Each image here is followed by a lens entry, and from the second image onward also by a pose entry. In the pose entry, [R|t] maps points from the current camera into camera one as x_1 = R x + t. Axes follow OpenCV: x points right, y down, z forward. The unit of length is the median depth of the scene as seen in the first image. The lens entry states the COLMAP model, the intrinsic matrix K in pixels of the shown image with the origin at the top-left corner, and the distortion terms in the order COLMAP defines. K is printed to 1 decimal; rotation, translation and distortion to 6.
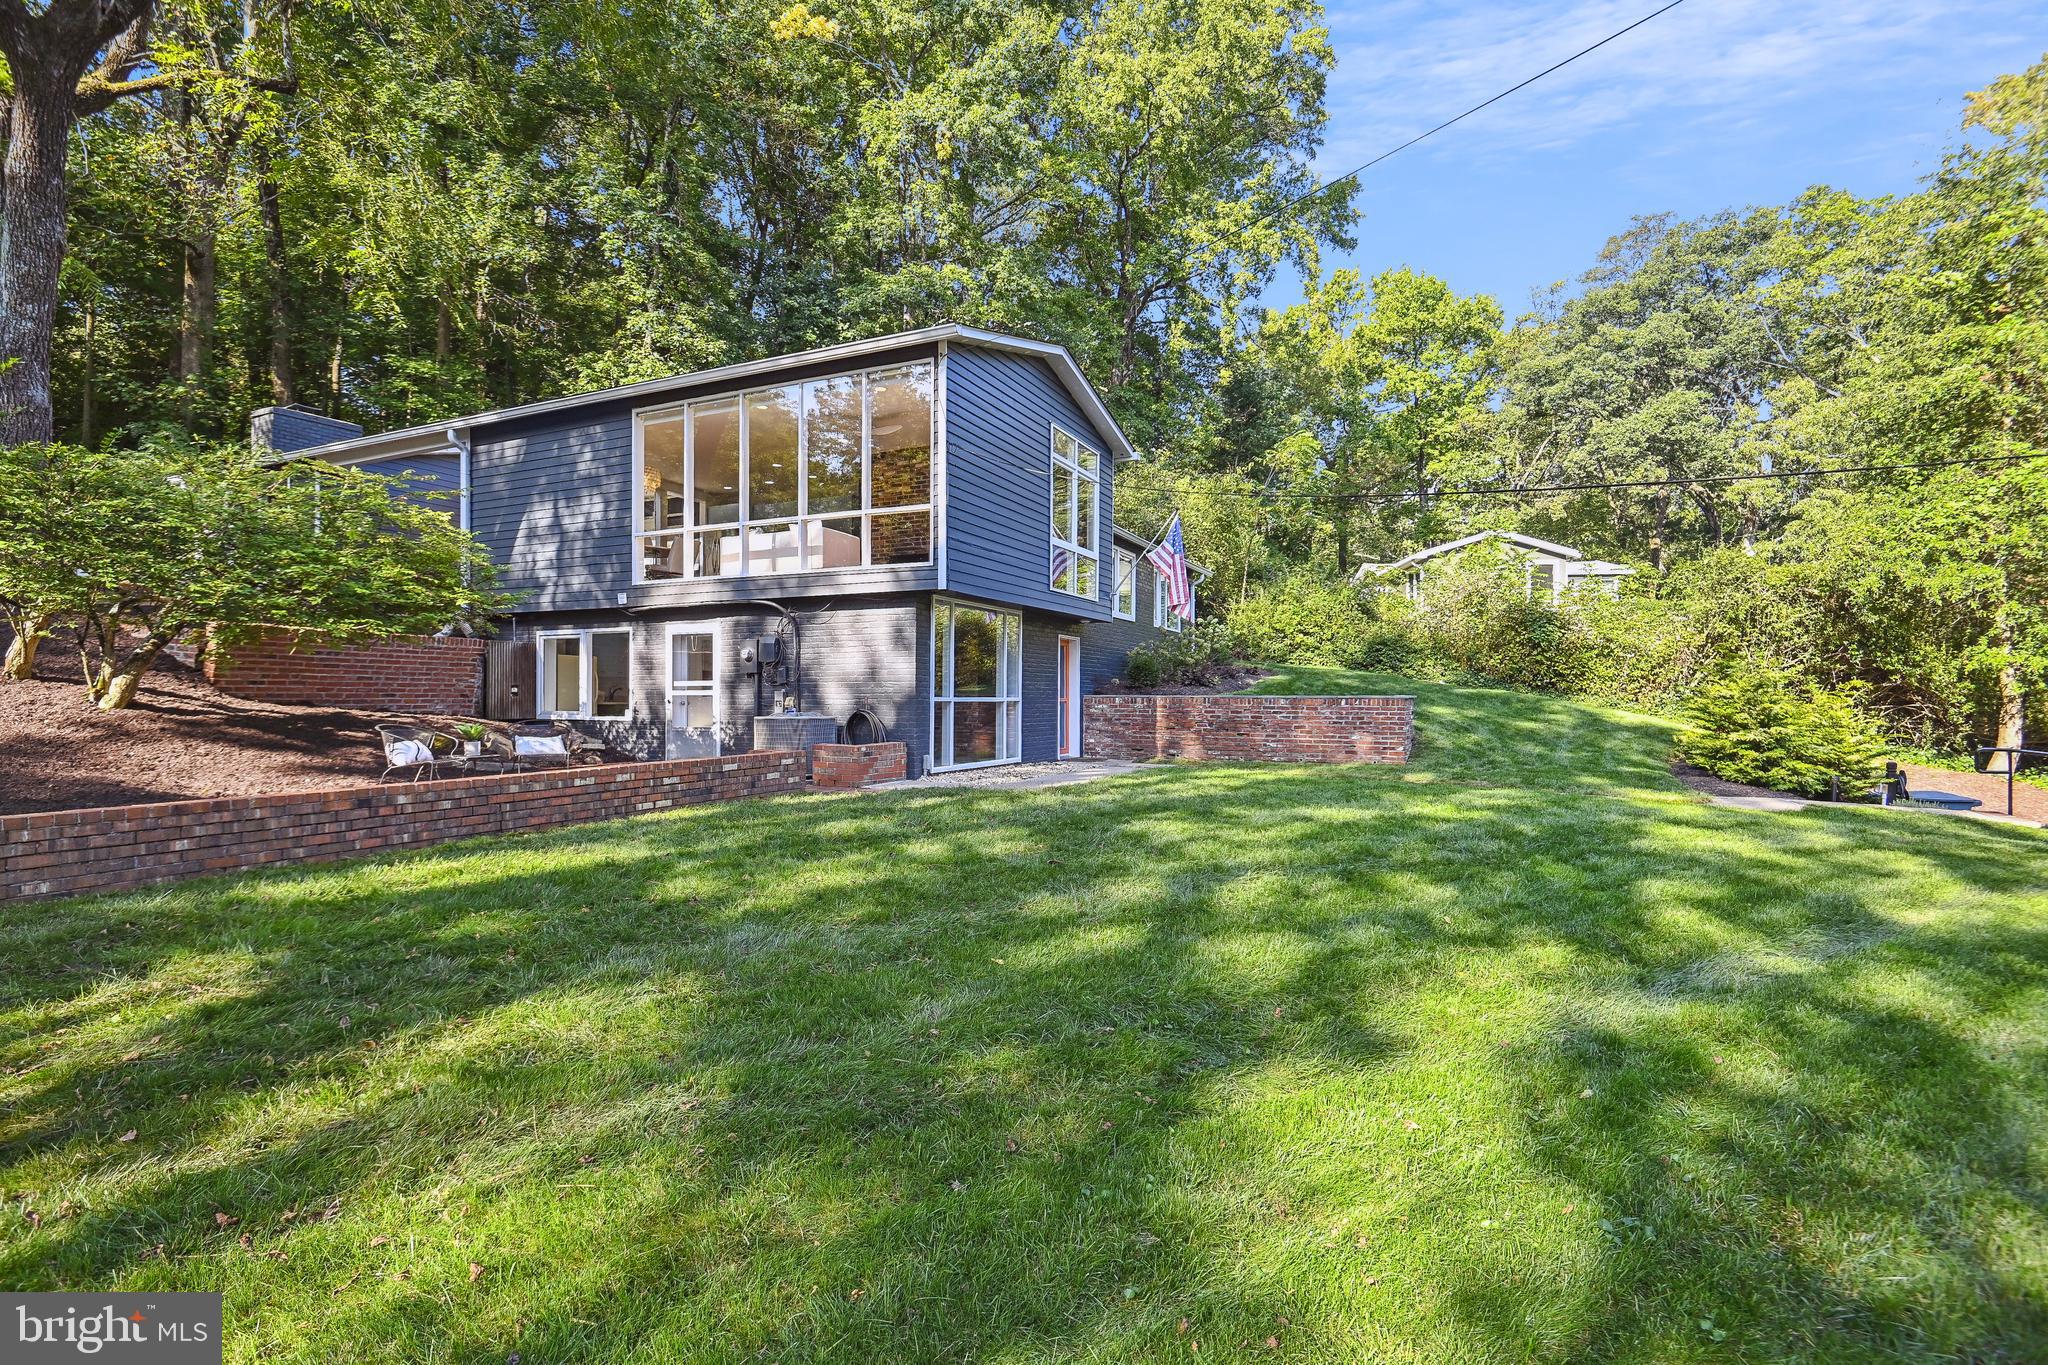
lens RADIAL K [[939.3, 0, 1020.7], [0, 939.3, 702.0], [0, 0, 1]] dist [-0.013432, -0.003192]
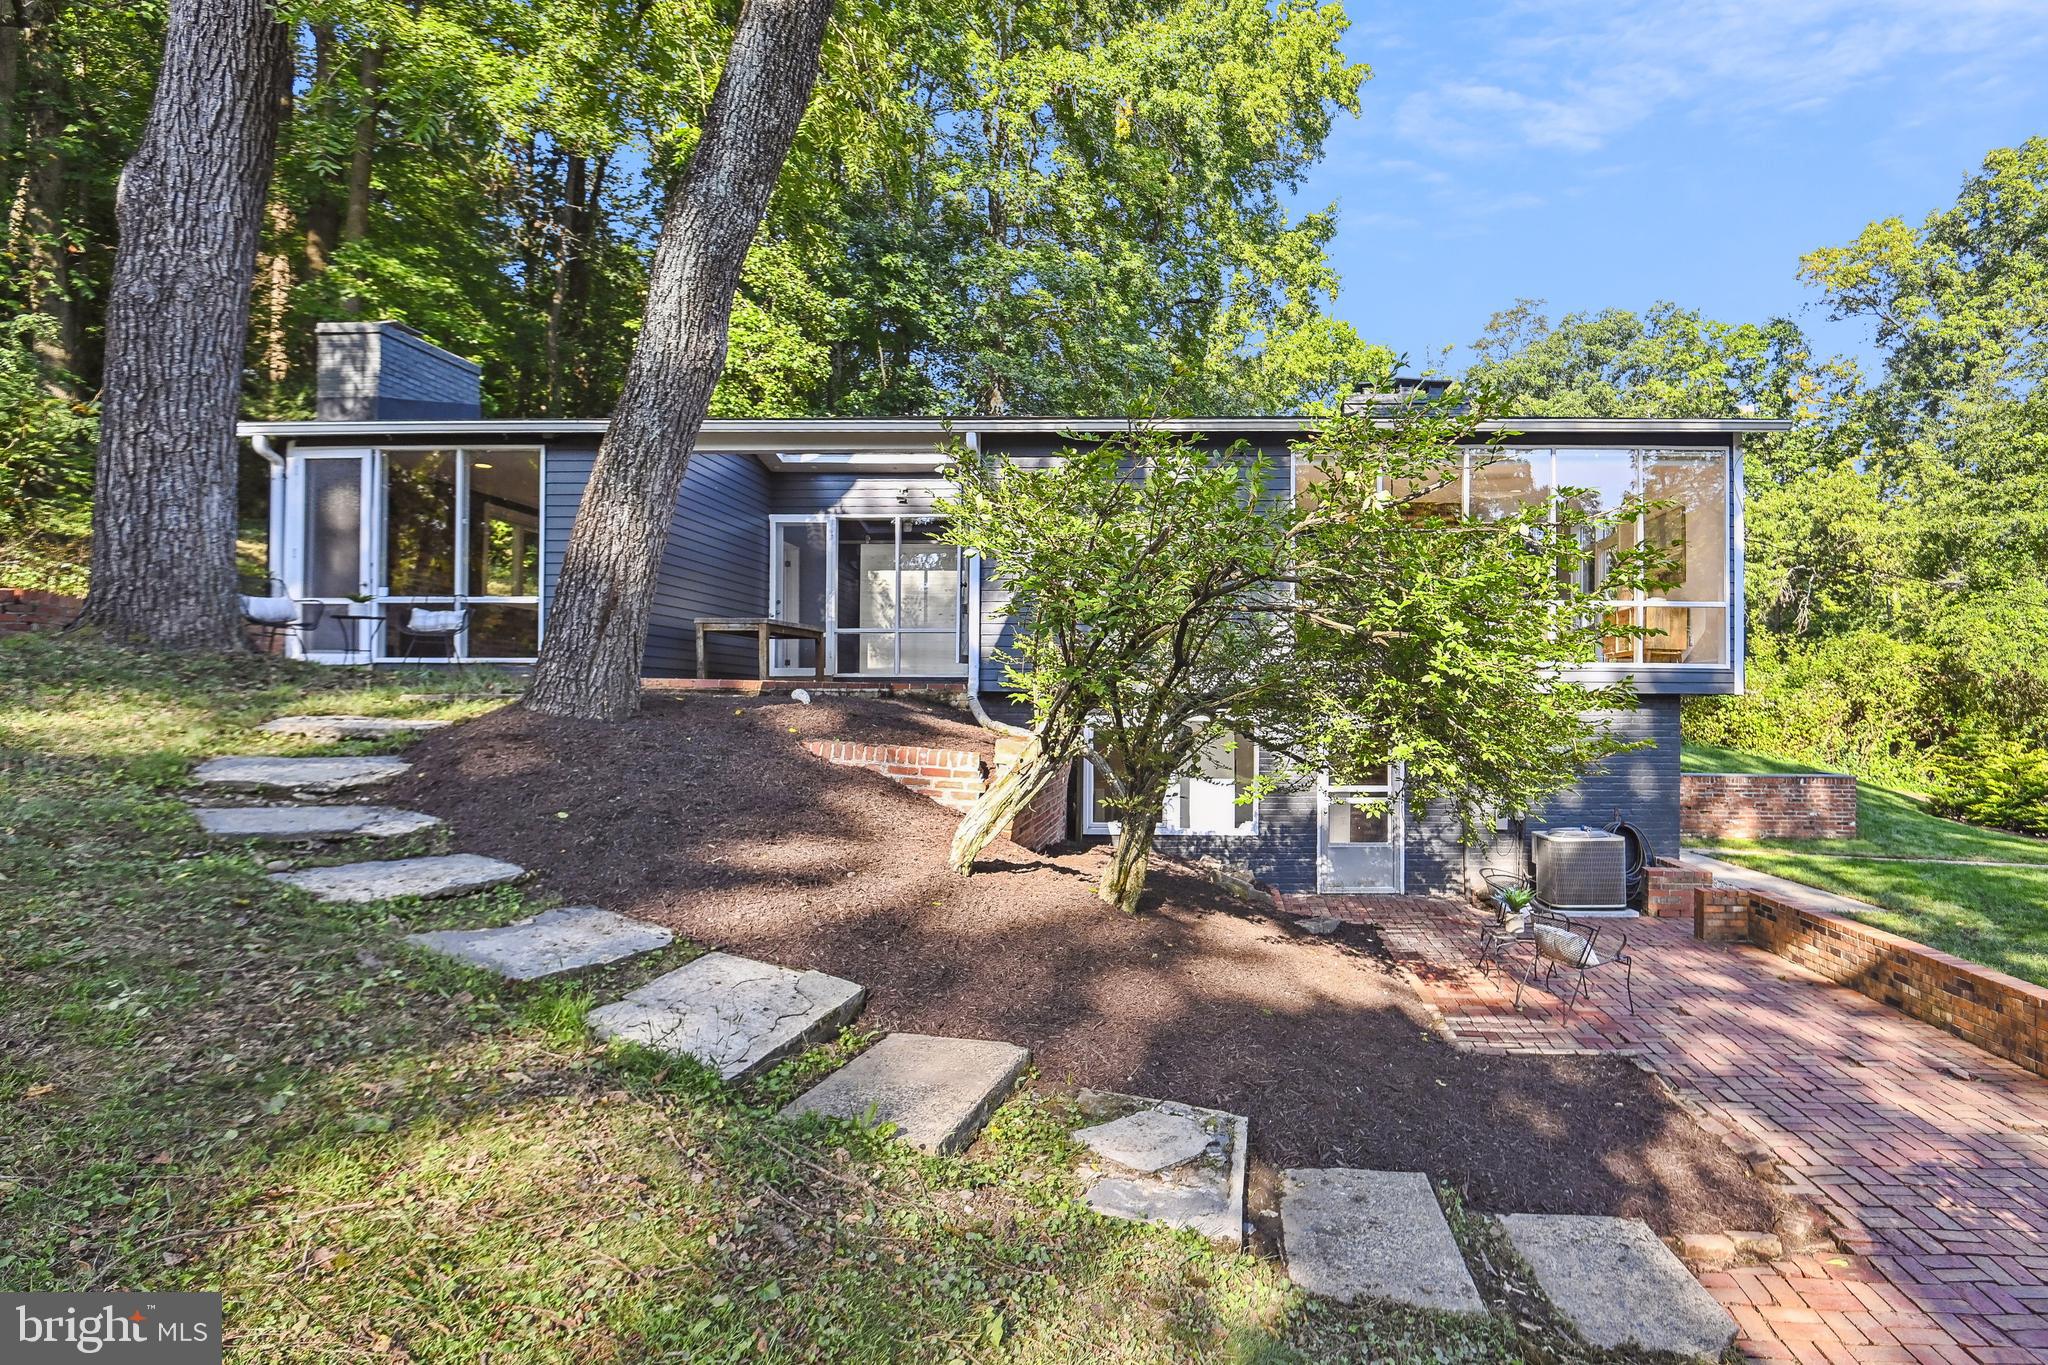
lens RADIAL K [[1012.7, 0, 1182.0], [0, 1012.7, 697.2], [0, 0, 1]] dist [-0.016374, -0.002071]
pose [[0.908380, 0.005178, 0.418114, -0.402107], [0.001076, 0.999891, -0.014722, -0.040779], [-0.418144, 0.013823, 0.908275, 0.124627]]
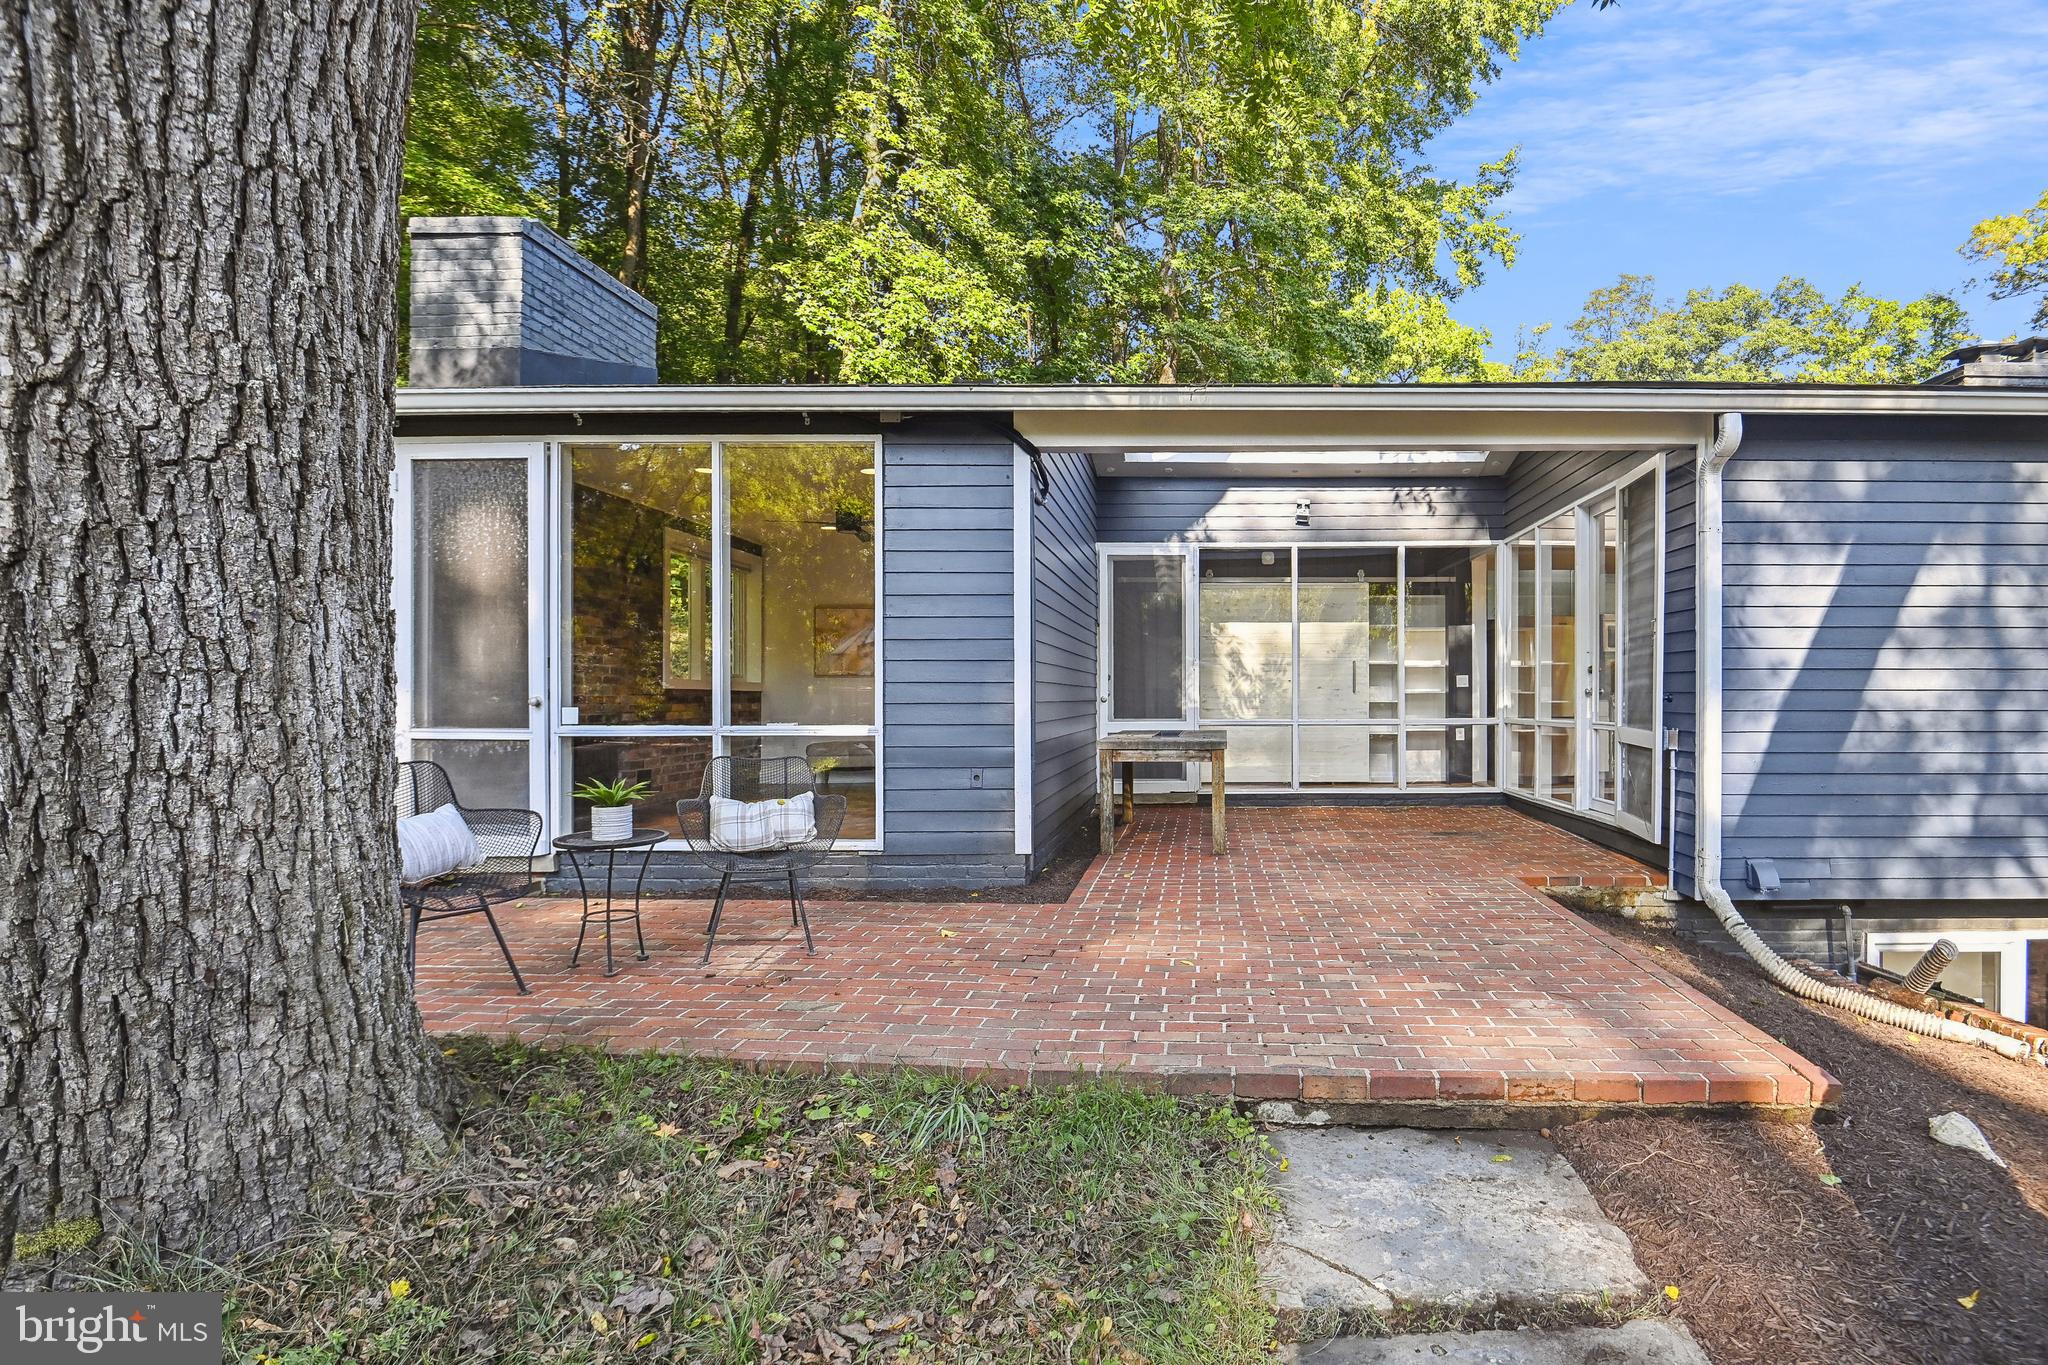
lens RADIAL K [[1012.7, 0, 1185.1], [0, 1012.7, 701.1], [0, 0, 1]] dist [-0.016374, -0.002071]
pose [[0.902645, -0.003212, 0.430375, -0.495511], [0.003185, 0.999995, 0.000785, -0.089603], [-0.430375, 0.000662, 0.902650, 0.365435]]
